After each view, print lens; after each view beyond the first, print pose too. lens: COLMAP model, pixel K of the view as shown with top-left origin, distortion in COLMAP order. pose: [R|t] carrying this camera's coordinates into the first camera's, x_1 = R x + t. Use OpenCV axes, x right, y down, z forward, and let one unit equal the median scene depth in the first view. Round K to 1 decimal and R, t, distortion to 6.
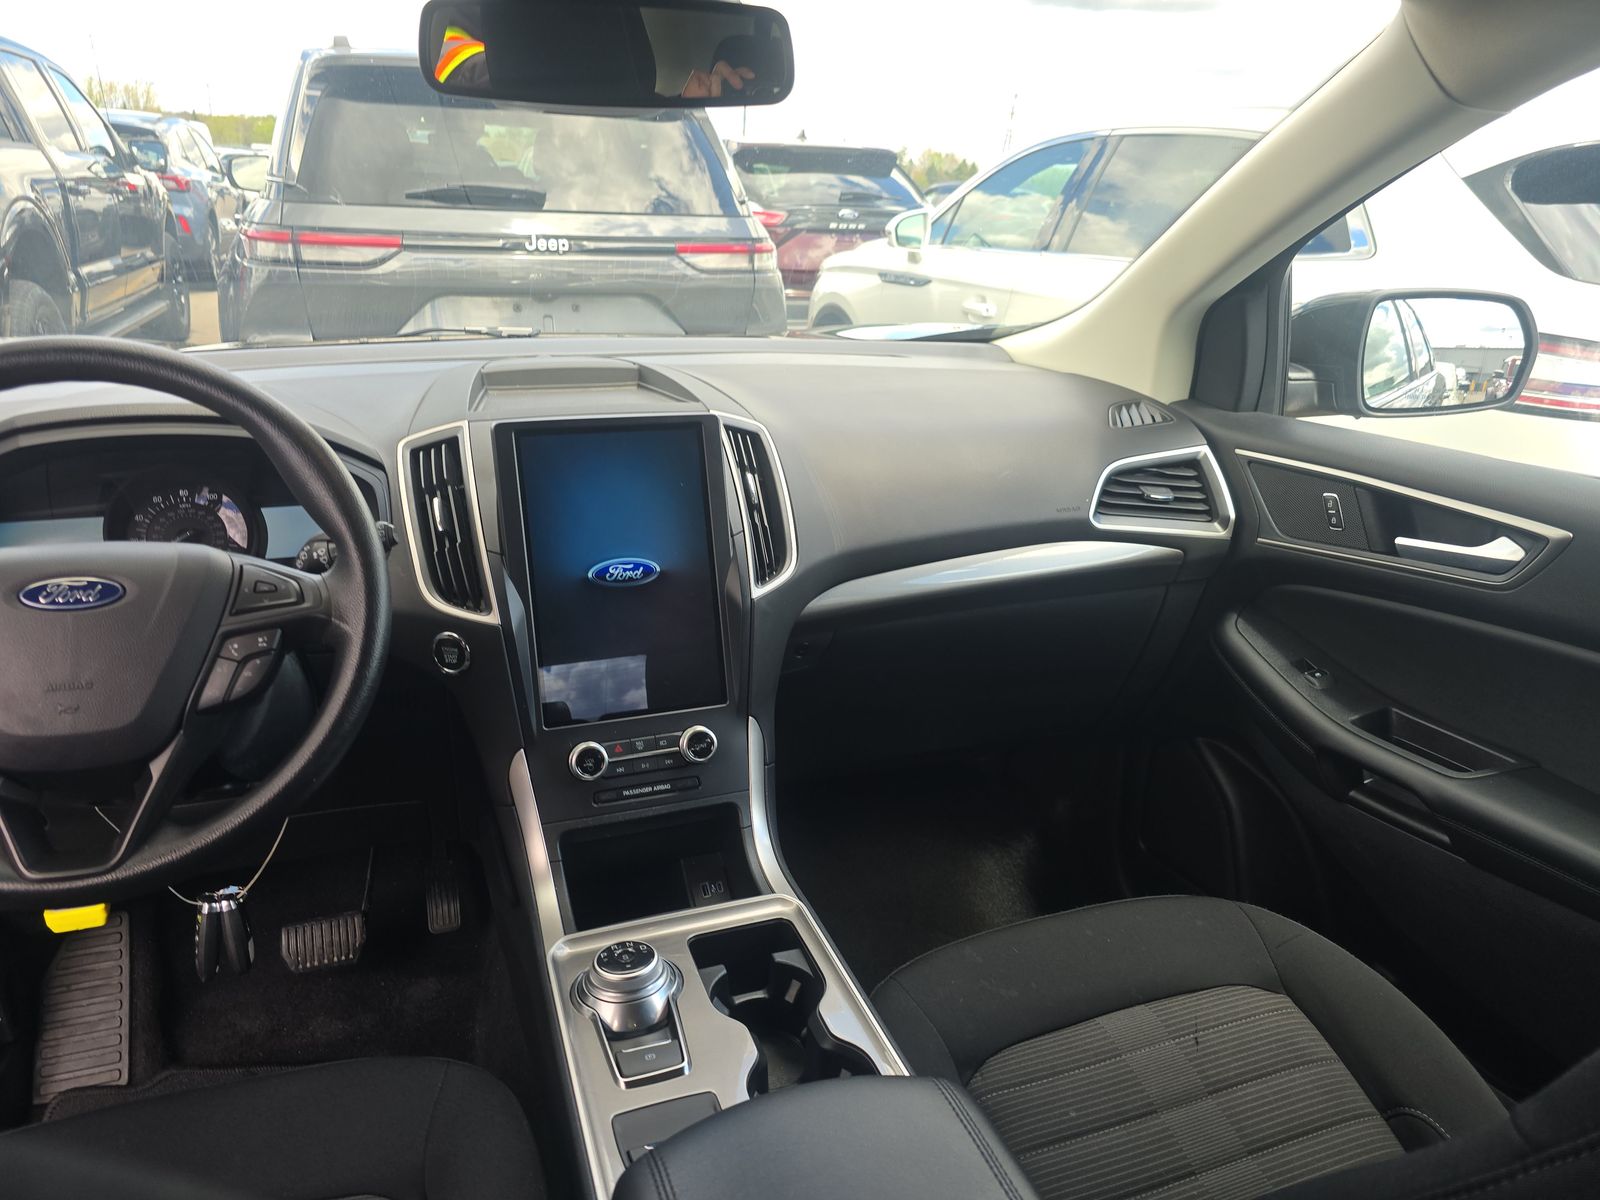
lens RADIAL K [[1070.1, 0, 800.0], [0, 1070.1, 600.0], [0, 0, 1]] dist [0.057395, -0.047478]
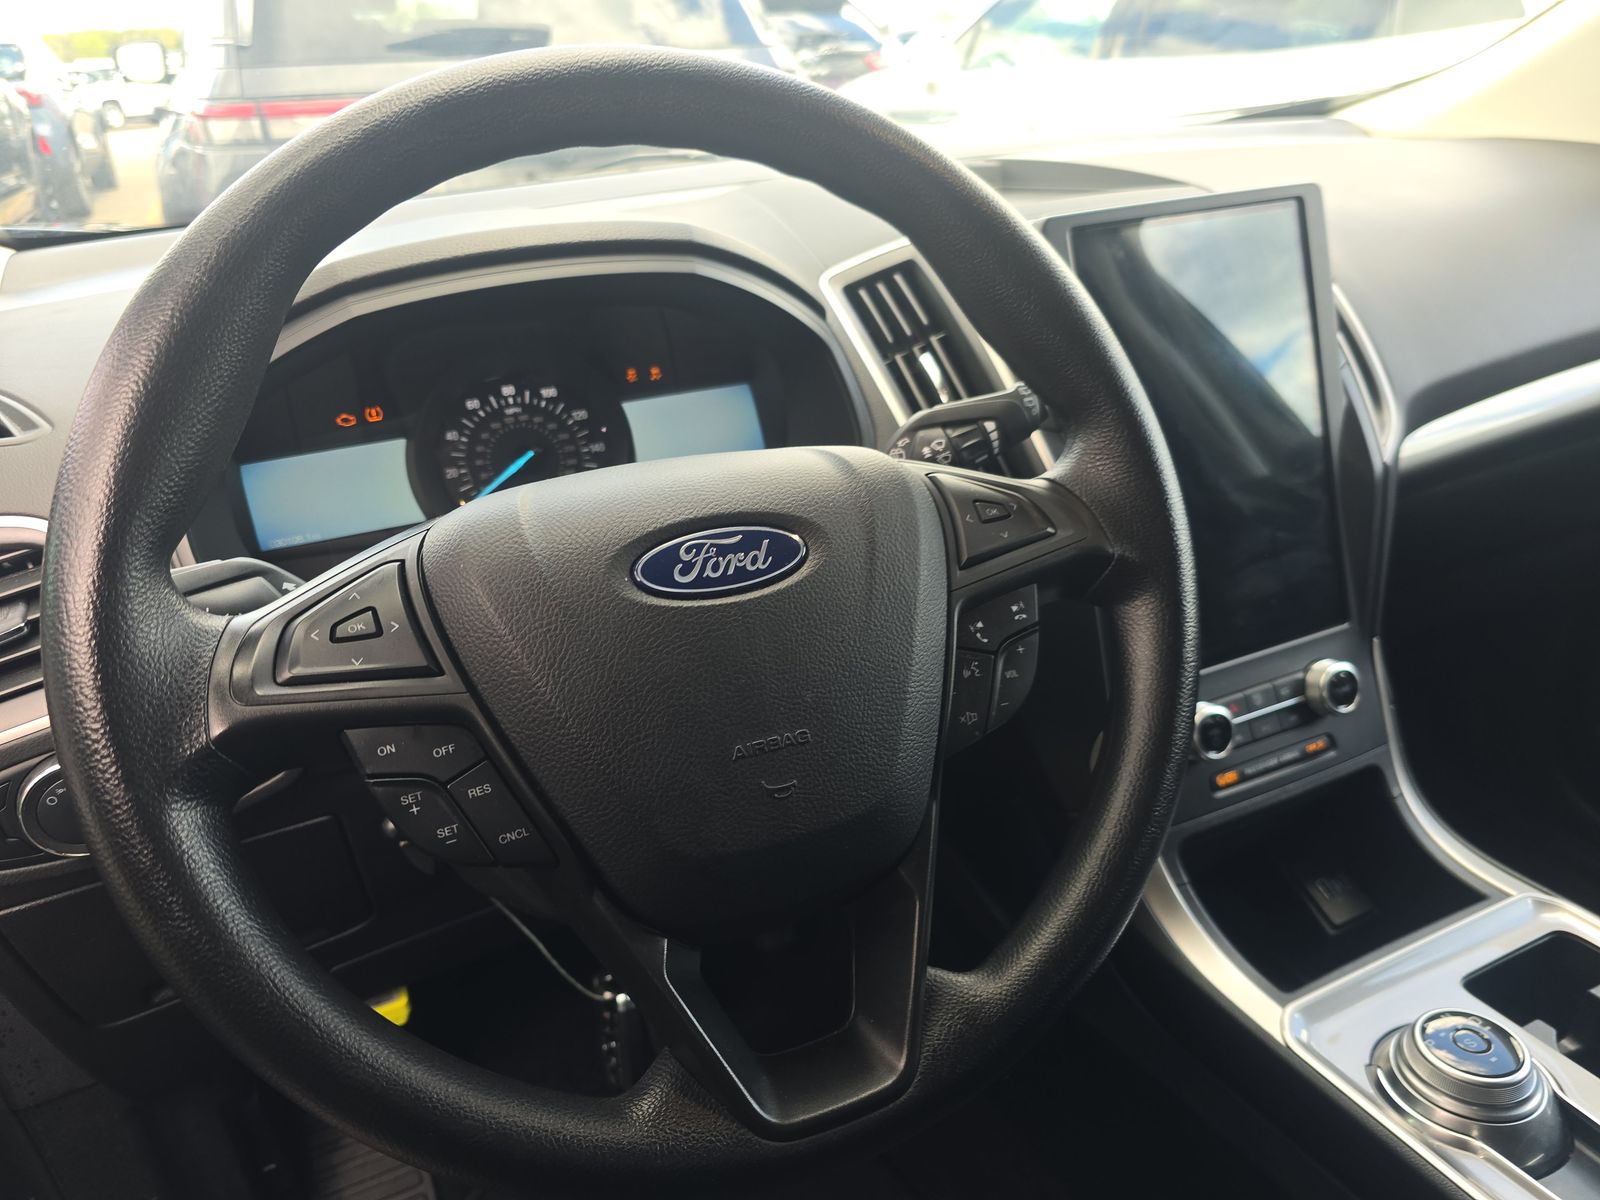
lens RADIAL K [[1087.5, 0, 800.0], [0, 1087.5, 600.0], [0, 0, 1]] dist [0.032633, -0.041509]
pose [[0.991929, -0.111629, 0.060133, -0.151328], [0.105238, 0.989344, 0.100619, -0.007727], [-0.070725, -0.093479, 0.993106, 0.113231]]
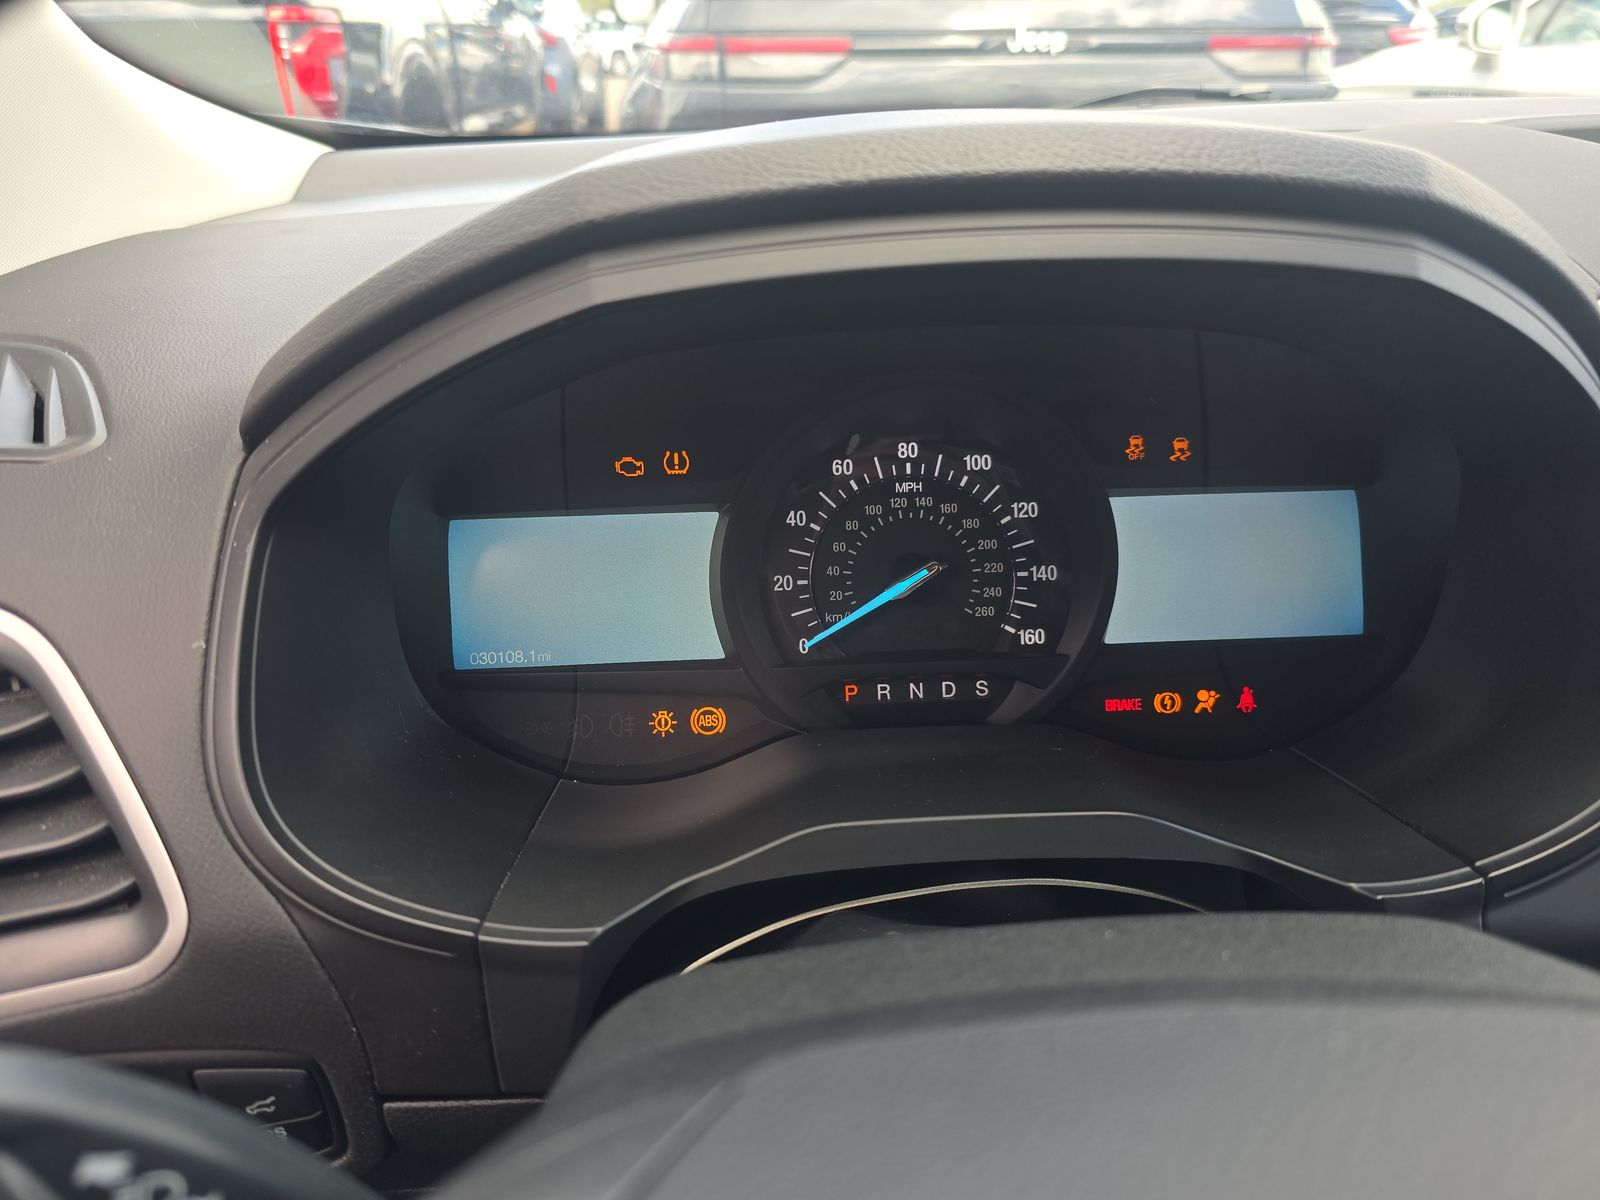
lens RADIAL K [[1085.2, 0, 800.0], [0, 1085.2, 600.0], [0, 0, 1]] dist [0.060194, -0.089124]
pose [[0.961599, 0.085808, -0.260698, -0.169976], [-0.057705, 0.991848, 0.113616, -0.029767], [0.268322, -0.094210, 0.958712, 0.217120]]
